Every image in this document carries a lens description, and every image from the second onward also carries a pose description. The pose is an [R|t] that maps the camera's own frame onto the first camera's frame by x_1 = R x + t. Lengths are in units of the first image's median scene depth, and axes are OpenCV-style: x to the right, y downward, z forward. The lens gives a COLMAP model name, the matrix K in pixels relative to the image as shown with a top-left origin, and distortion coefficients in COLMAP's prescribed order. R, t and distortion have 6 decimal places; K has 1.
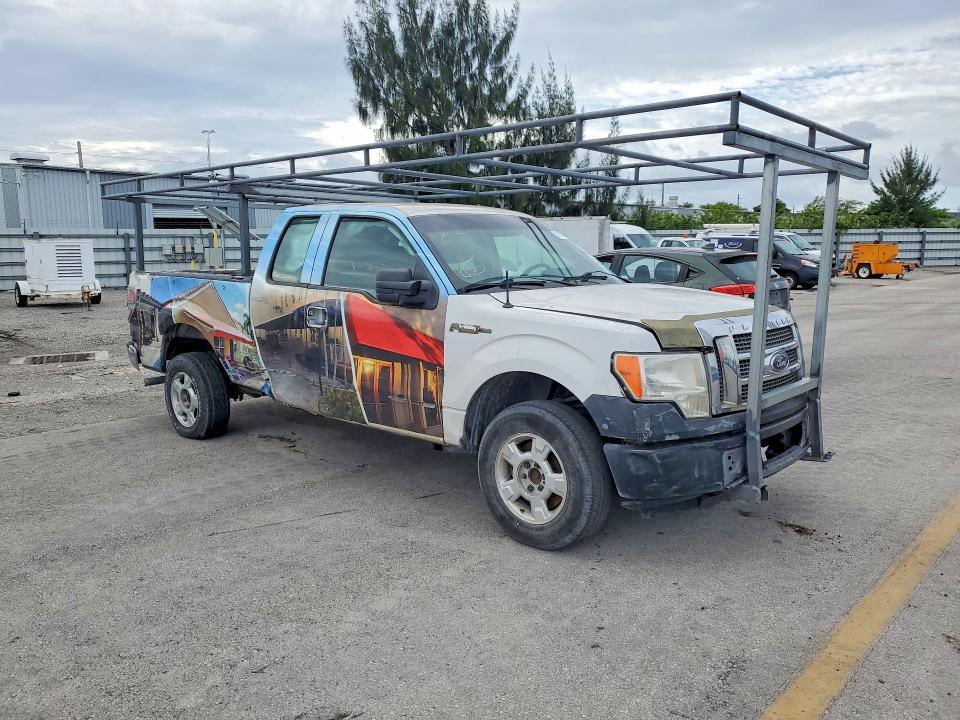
lens RADIAL K [[781.8, 0, 484.4], [0, 781.8, 359.6], [0, 0, 1]] dist [0.013085, 0.011125]
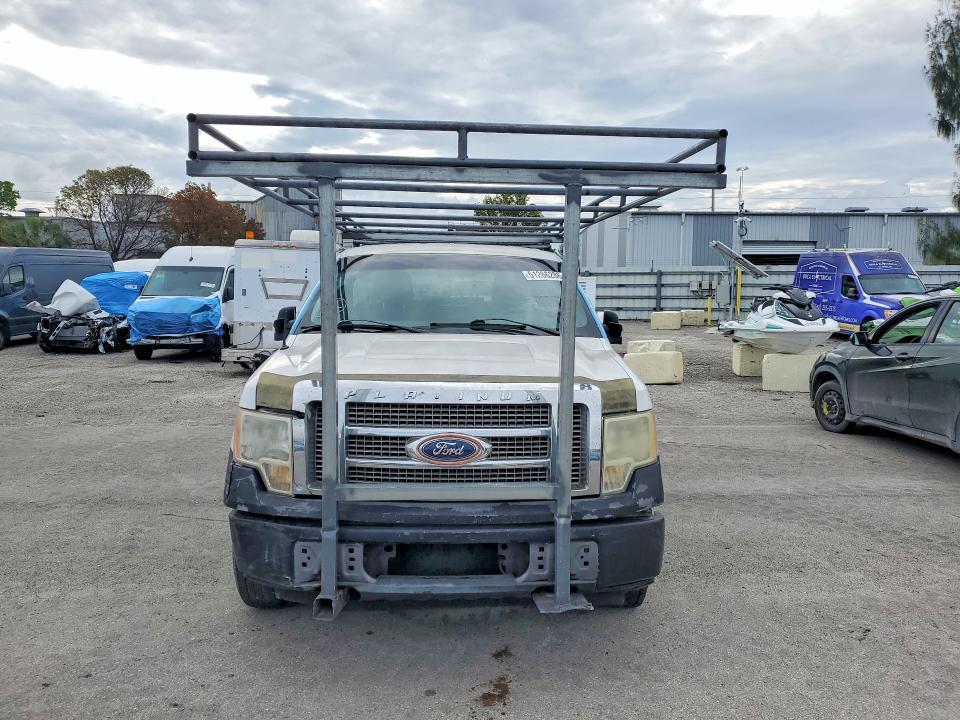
lens RADIAL K [[781.8, 0, 484.4], [0, 781.8, 359.6], [0, 0, 1]] dist [0.013085, 0.011125]
pose [[0.679136, 0.078811, -0.729769, 0.700224], [-0.110929, 0.993820, 0.004094, -0.066452], [0.725582, 0.078173, 0.683682, 0.386927]]
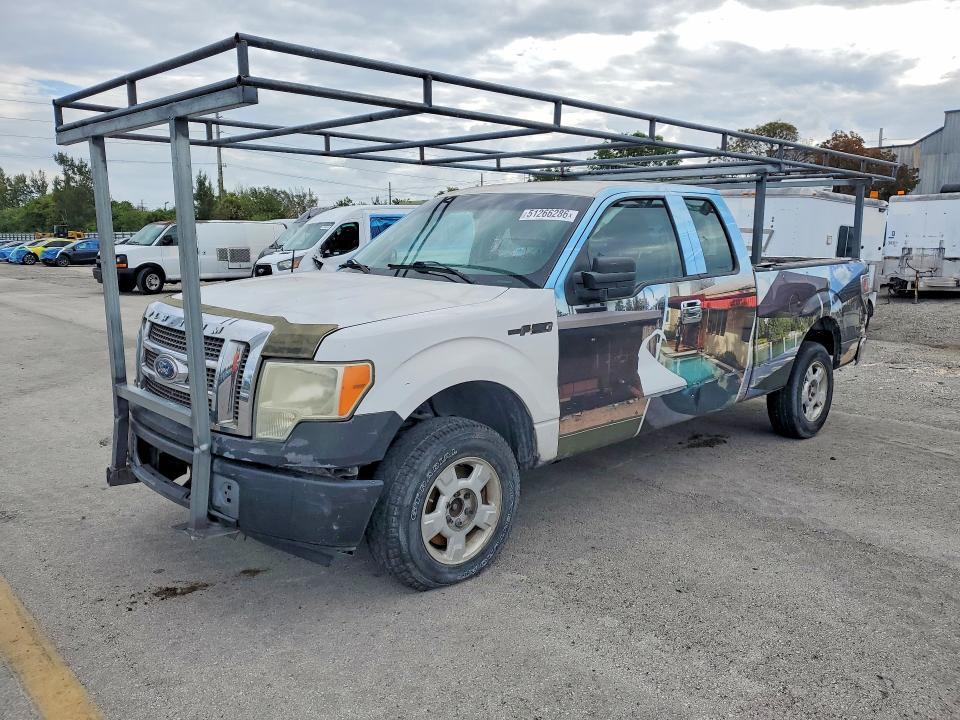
lens RADIAL K [[751.9, 0, 445.2], [0, 751.9, 359.4], [0, 0, 1]] dist [0.026884, 0.005877]
pose [[-0.118532, 0.166379, -0.978912, 0.848810], [-0.145562, 0.972300, 0.182880, -0.148083], [0.982223, 0.164169, -0.091030, 1.025574]]
